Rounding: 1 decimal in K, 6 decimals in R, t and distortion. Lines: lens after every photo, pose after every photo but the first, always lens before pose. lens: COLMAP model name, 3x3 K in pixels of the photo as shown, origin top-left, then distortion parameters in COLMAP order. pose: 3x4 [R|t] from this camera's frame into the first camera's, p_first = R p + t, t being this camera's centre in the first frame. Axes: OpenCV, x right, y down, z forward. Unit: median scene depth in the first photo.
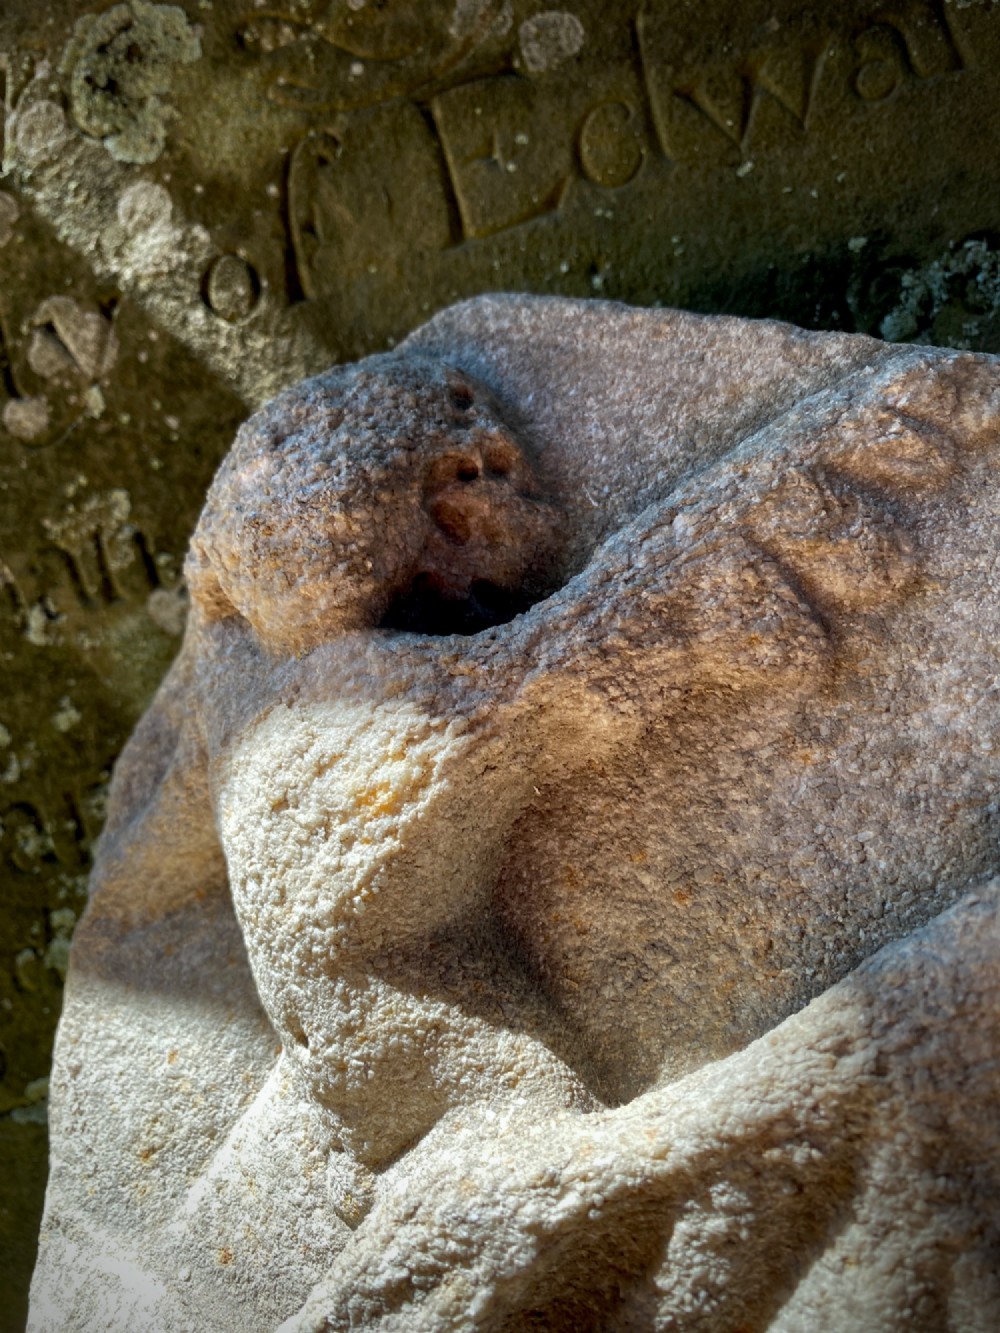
lens RADIAL K [[1033.4, 0, 517.7], [0, 1033.4, 642.5], [0, 0, 1]] dist [0.011754, -0.026118]
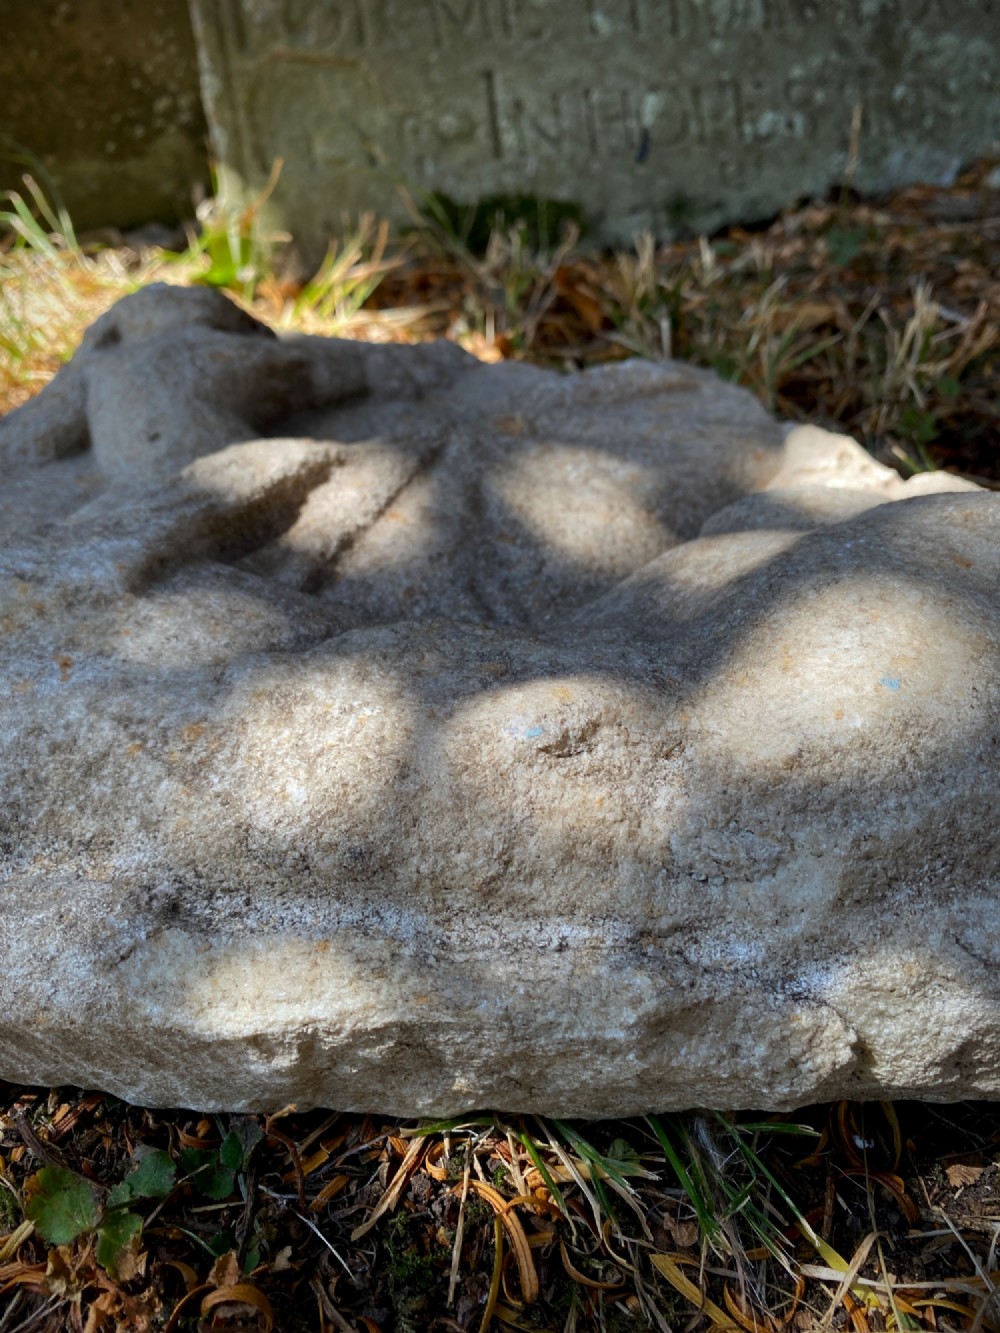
lens RADIAL K [[1033.4, 0, 496.8], [0, 1033.4, 649.4], [0, 0, 1]] dist [0.011754, -0.026118]
pose [[0.860808, 0.294642, 0.414964, -0.334453], [0.045553, 0.767486, -0.639445, 1.858363], [-0.506887, 0.569342, 0.647237, -0.282672]]
